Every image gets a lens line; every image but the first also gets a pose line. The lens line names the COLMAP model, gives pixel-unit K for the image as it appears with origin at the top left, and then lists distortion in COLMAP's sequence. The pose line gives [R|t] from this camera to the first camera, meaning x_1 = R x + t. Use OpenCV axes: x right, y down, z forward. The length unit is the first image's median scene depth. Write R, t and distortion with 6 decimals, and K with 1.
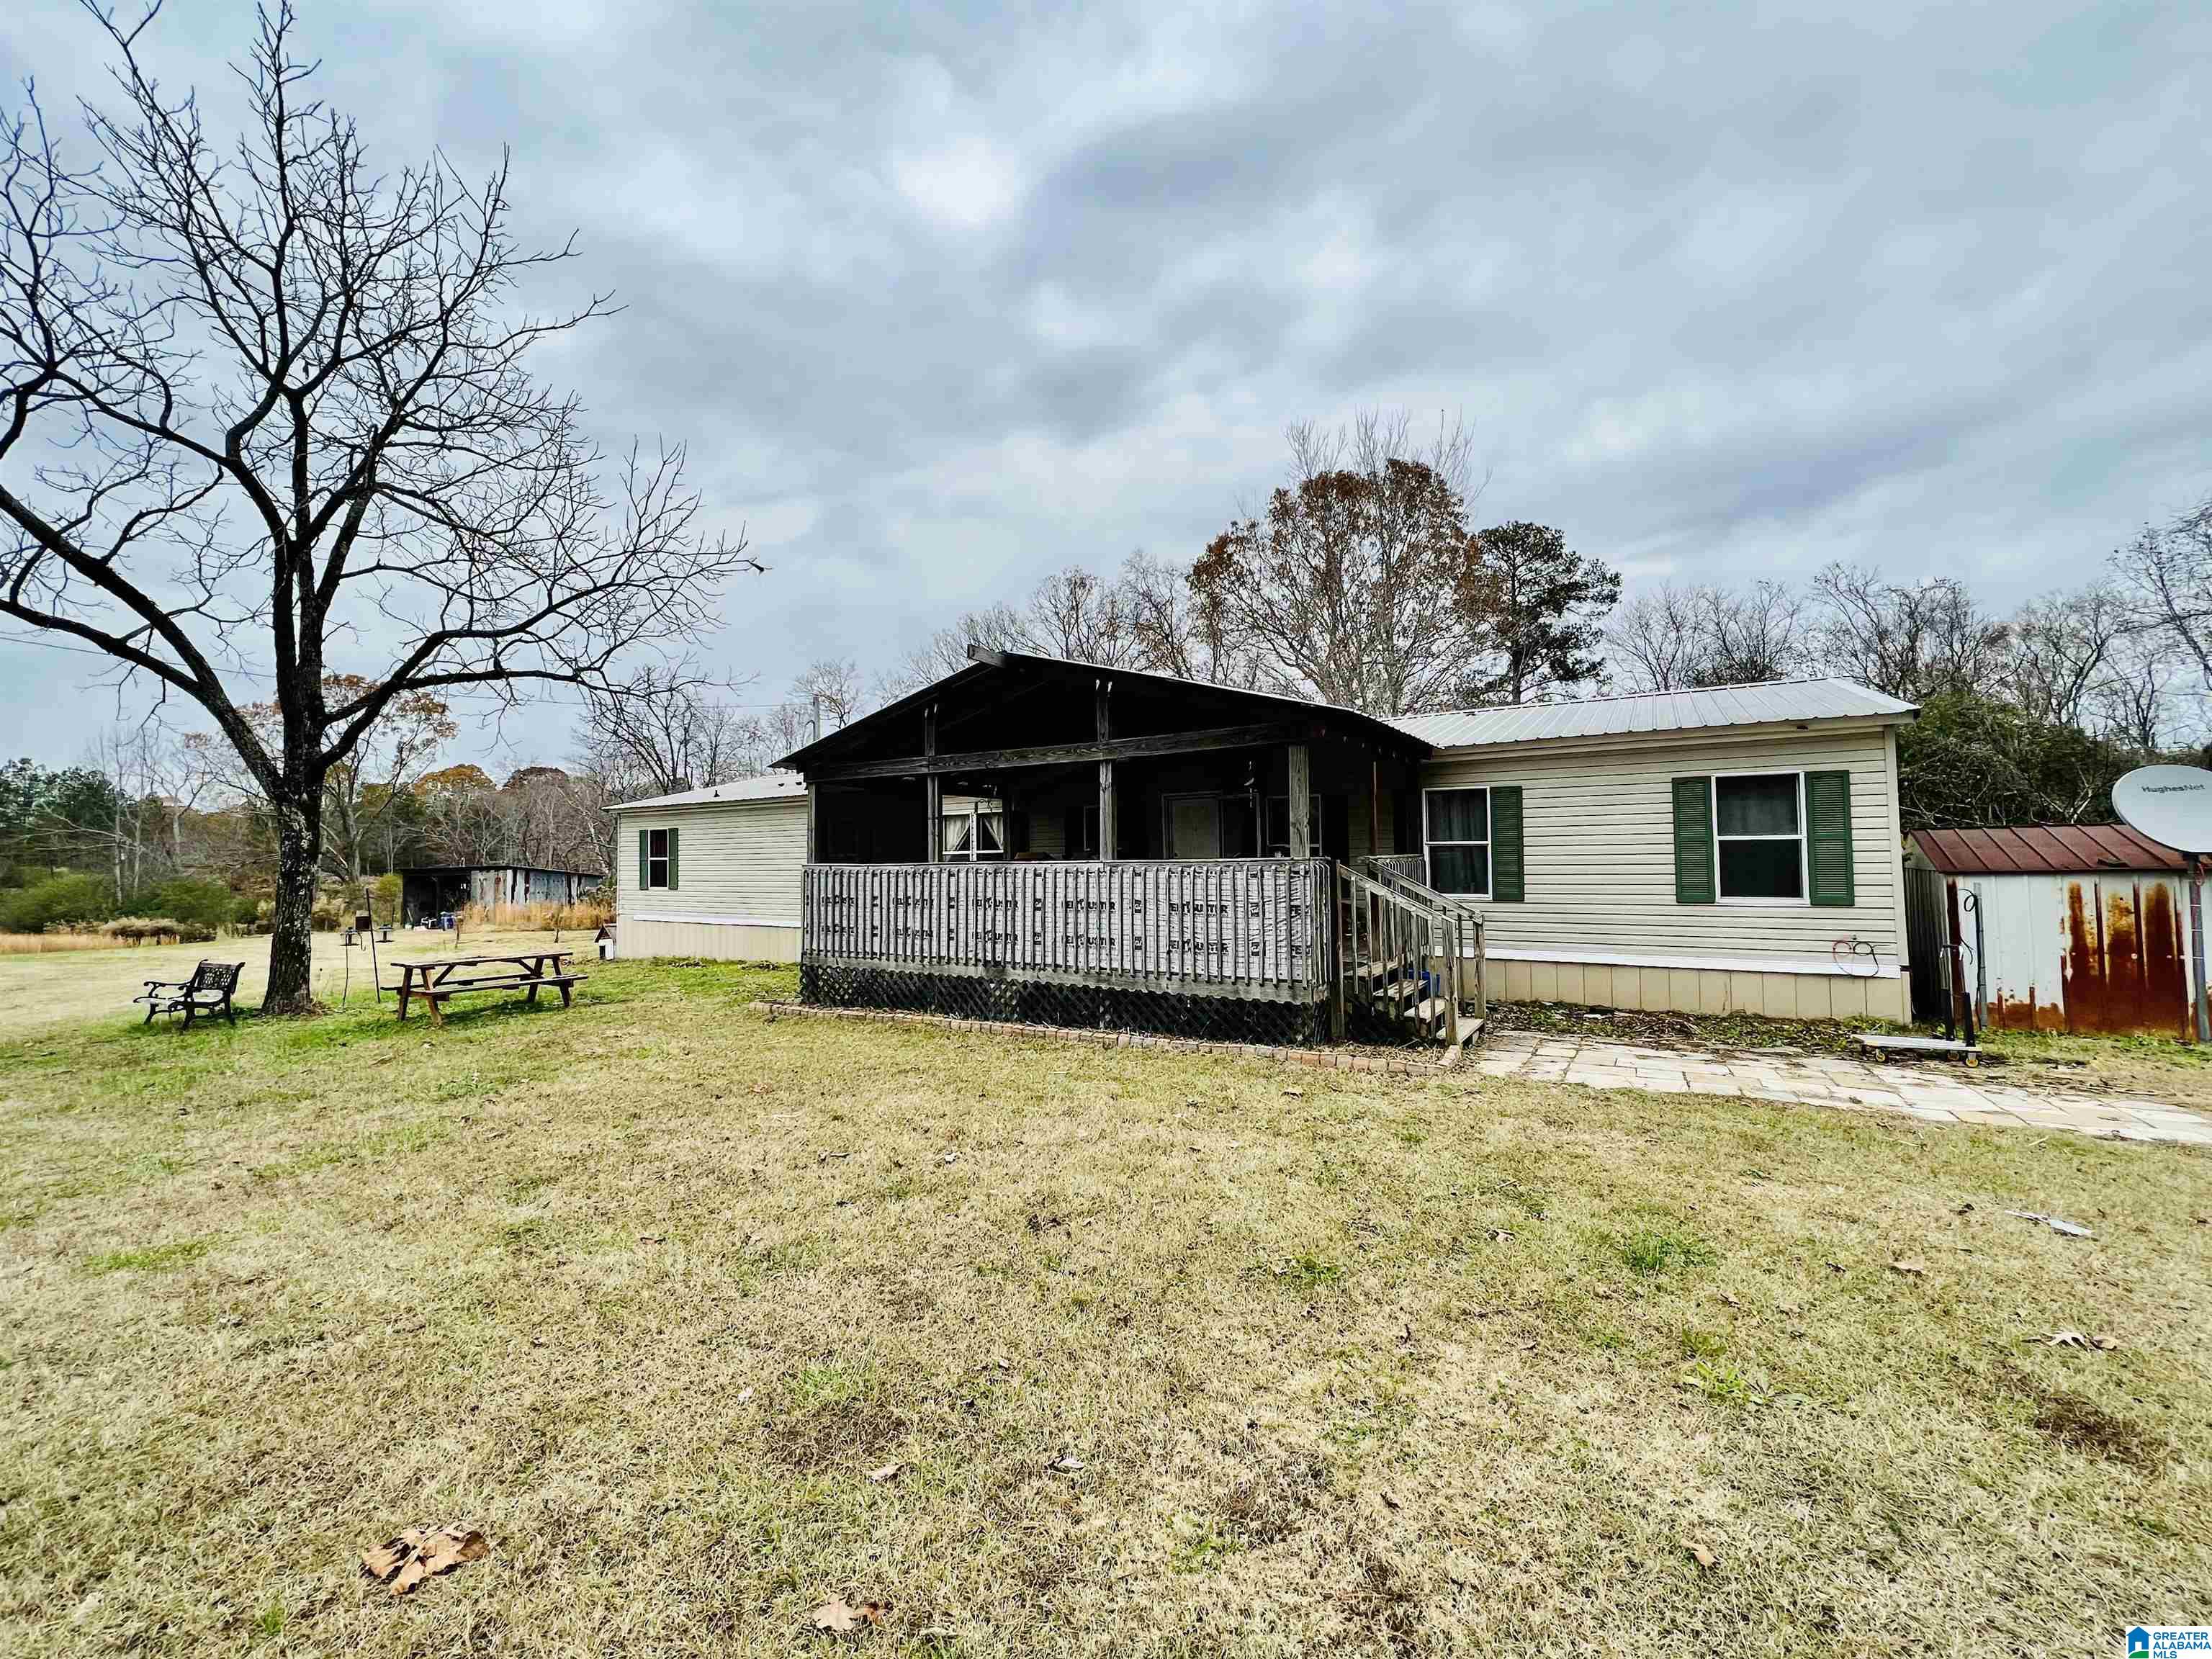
lens RADIAL K [[884.7, 0, 1107.7], [0, 884.7, 817.4], [0, 0, 1]] dist [0.001725, -0.000039]
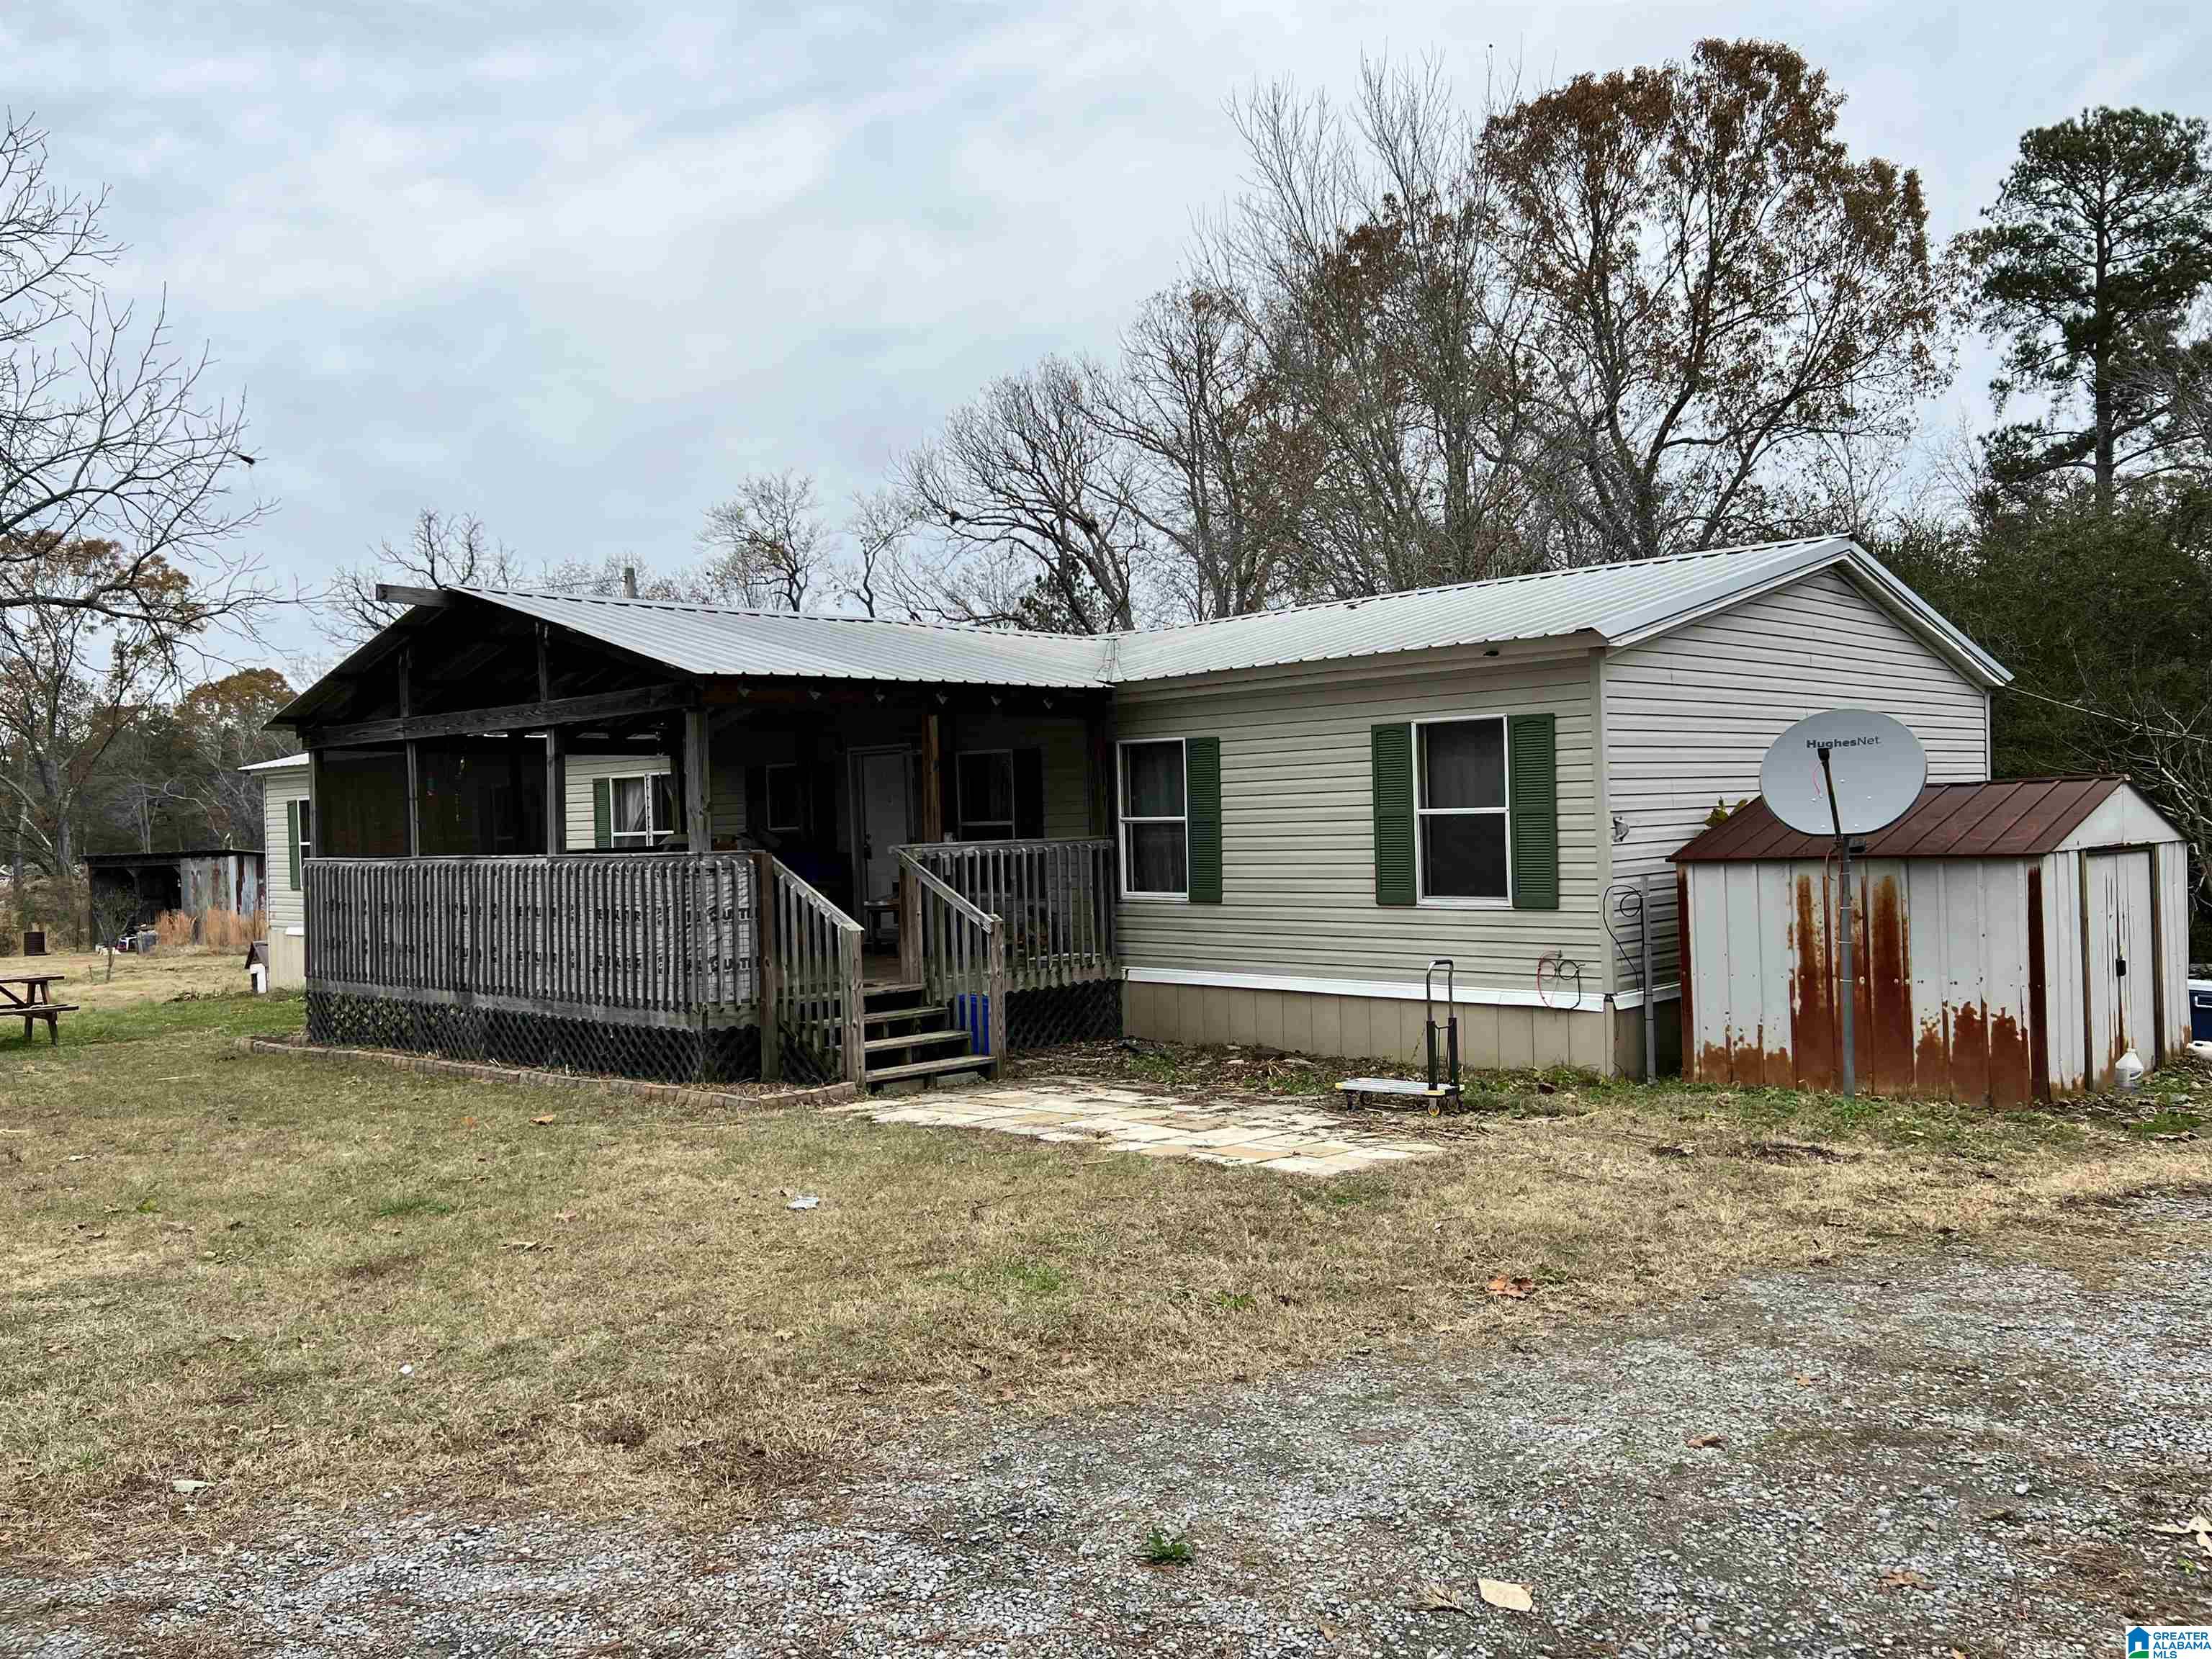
lens RADIAL K [[1753.8, 0, 1105.6], [0, 1753.8, 827.7], [0, 0, 1]] dist [0.031539, -0.016645]
pose [[0.980844, -0.012384, -0.194399, 0.691255], [0.022602, 0.998472, 0.050430, -0.037900], [0.193478, -0.053858, 0.979625, -0.380259]]
